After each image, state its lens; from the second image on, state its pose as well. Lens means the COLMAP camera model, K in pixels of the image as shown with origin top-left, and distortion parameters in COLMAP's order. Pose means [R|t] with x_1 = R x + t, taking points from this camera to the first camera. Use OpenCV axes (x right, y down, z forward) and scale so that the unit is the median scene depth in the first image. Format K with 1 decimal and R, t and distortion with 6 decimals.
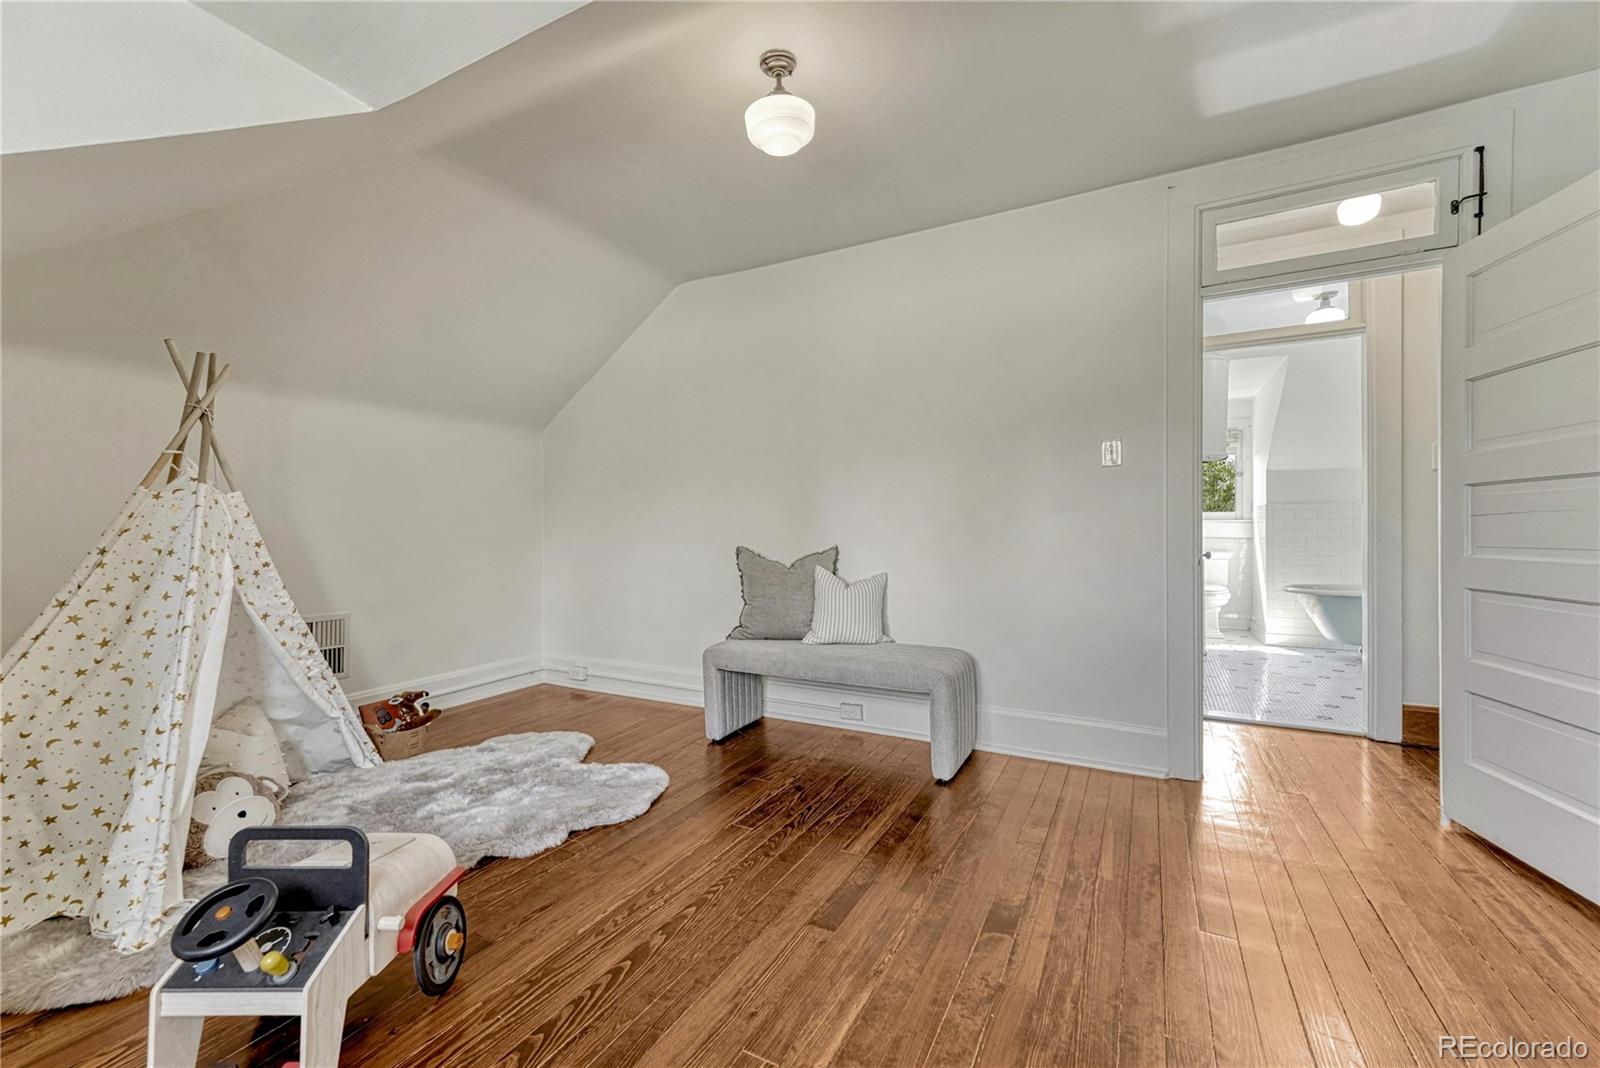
lens RADIAL K [[676.3, 0, 792.6], [0, 676.3, 526.6], [0, 0, 1]] dist [-0.008102, -0.000021]
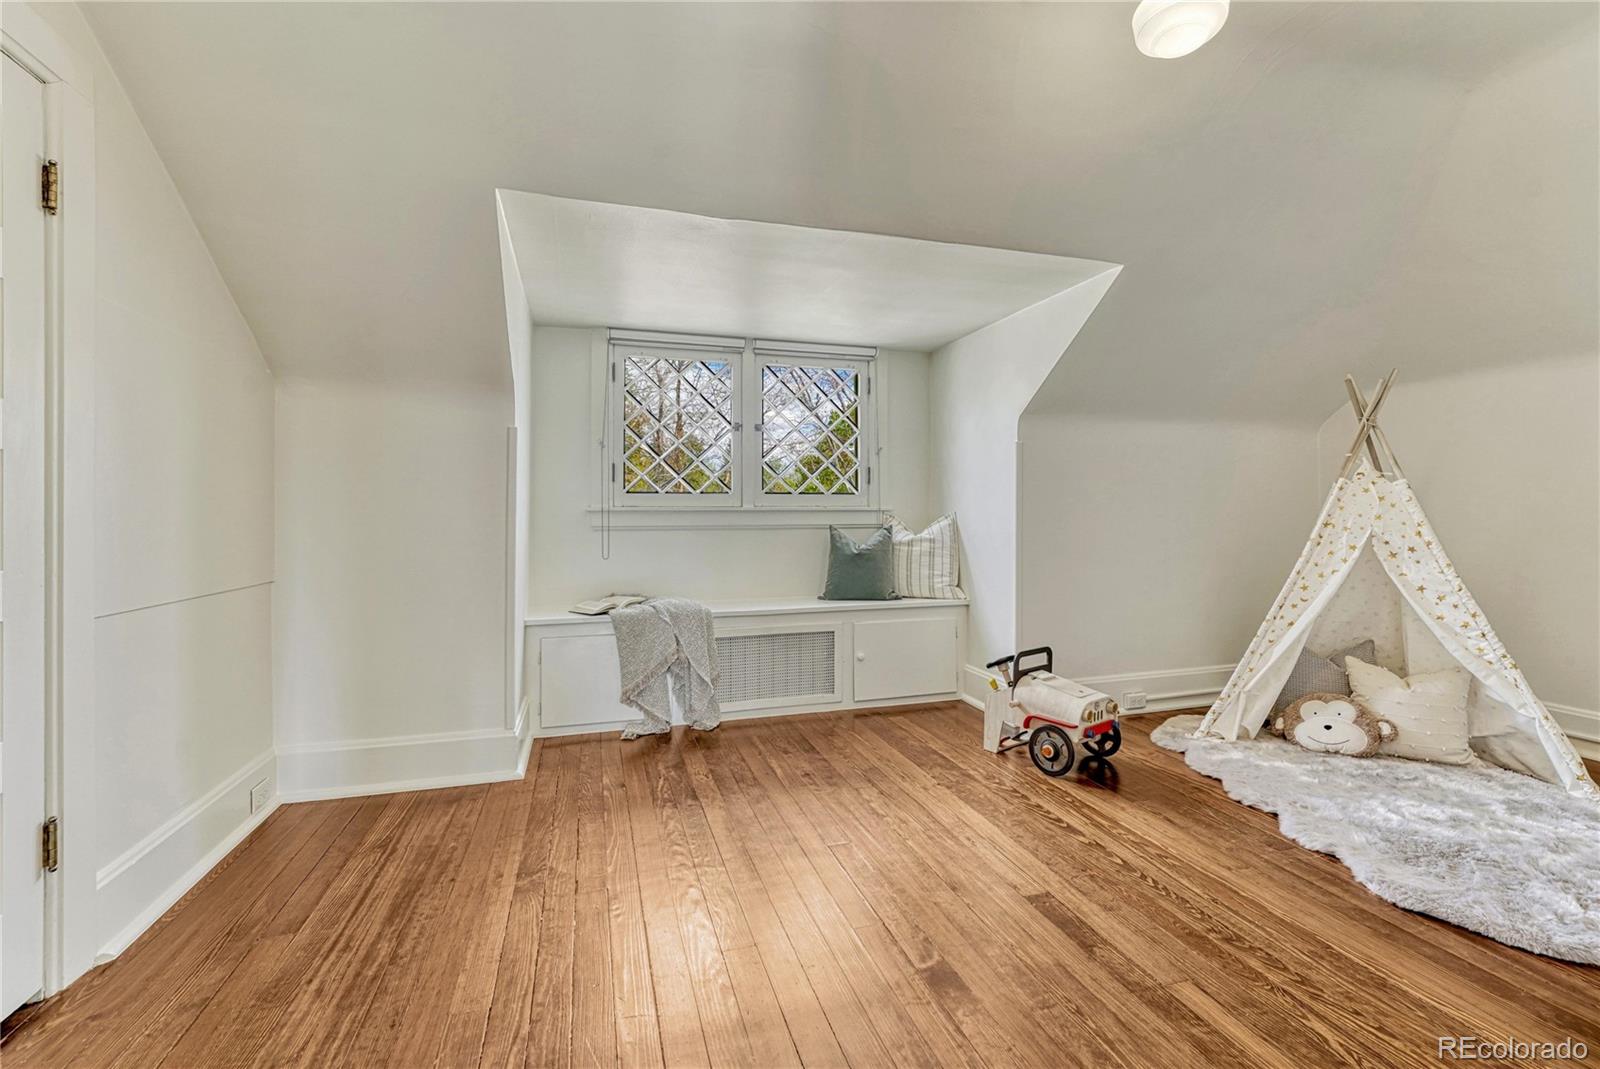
lens RADIAL K [[676.3, 0, 796.2], [0, 676.3, 524.3], [0, 0, 1]] dist [-0.008102, -0.000021]
pose [[-0.719374, 0.019938, -0.694337, 0.882370], [0.012186, 0.999796, 0.016084, -0.006772], [0.694516, 0.003109, -0.719470, 1.276324]]
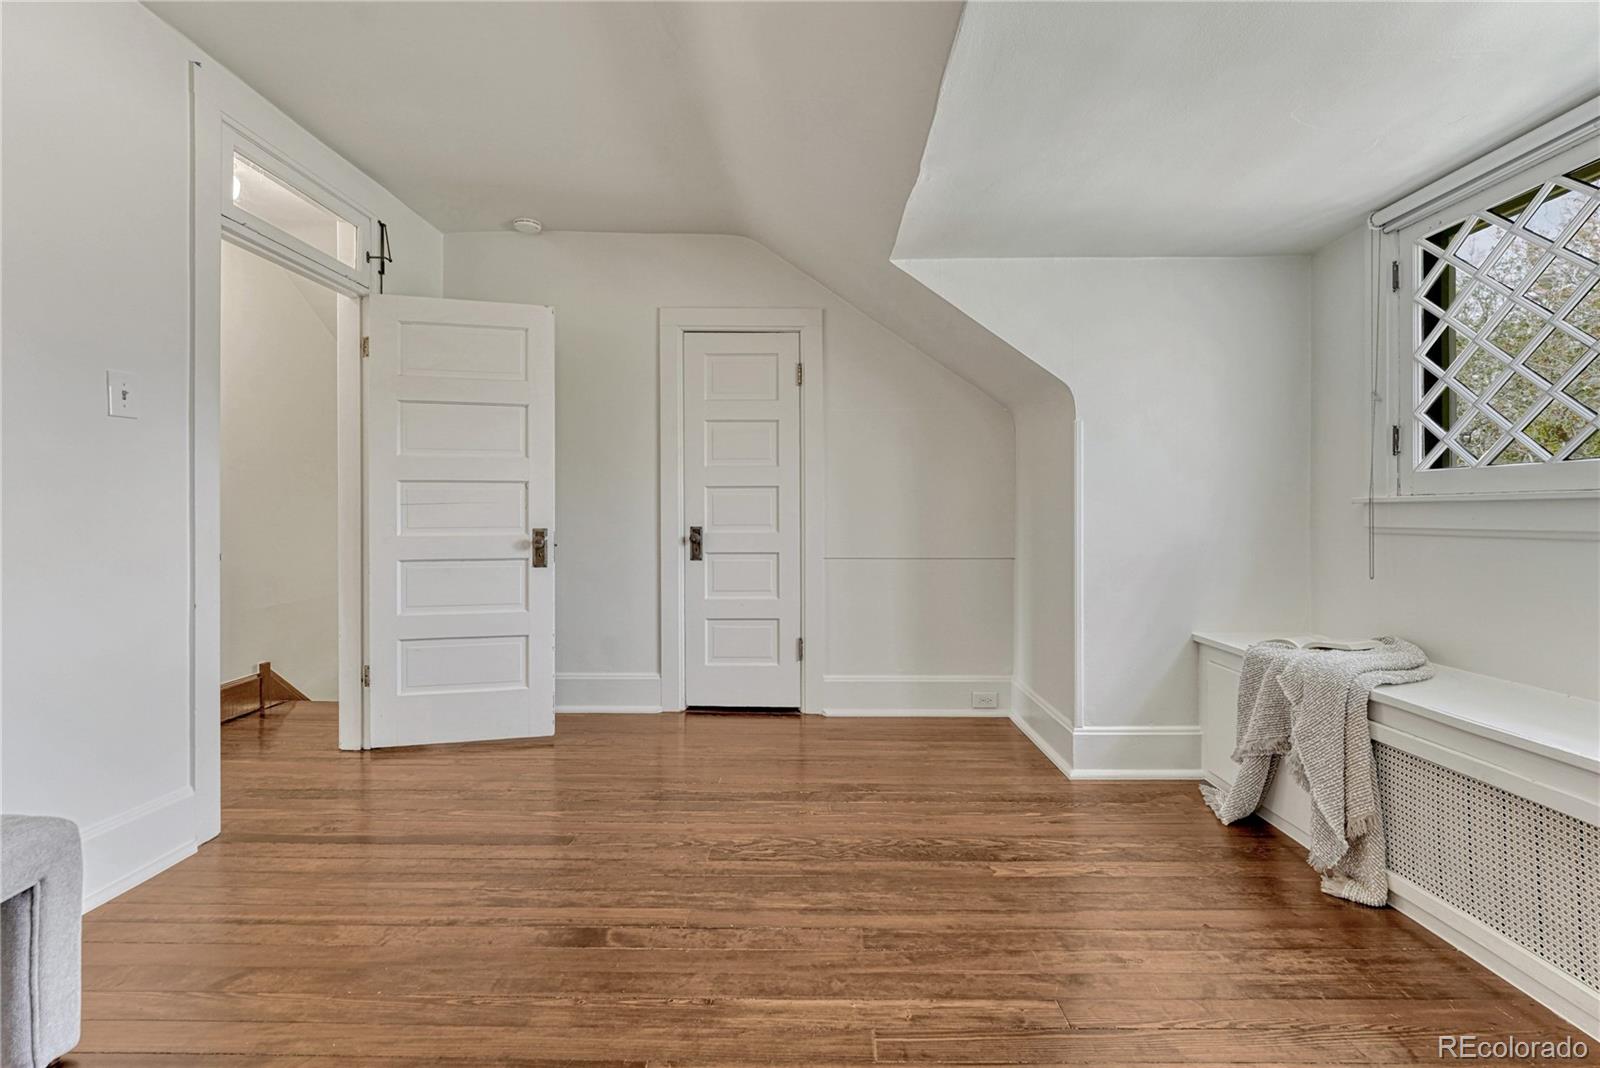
lens RADIAL K [[676.3, 0, 808.6], [0, 676.3, 518.0], [0, 0, 1]] dist [-0.008102, -0.000021]
pose [[-0.476150, -0.001765, 0.879362, -0.566623], [0.001280, 0.999996, 0.002701, 0.002444], [-0.879363, 0.002411, -0.476146, 1.006497]]
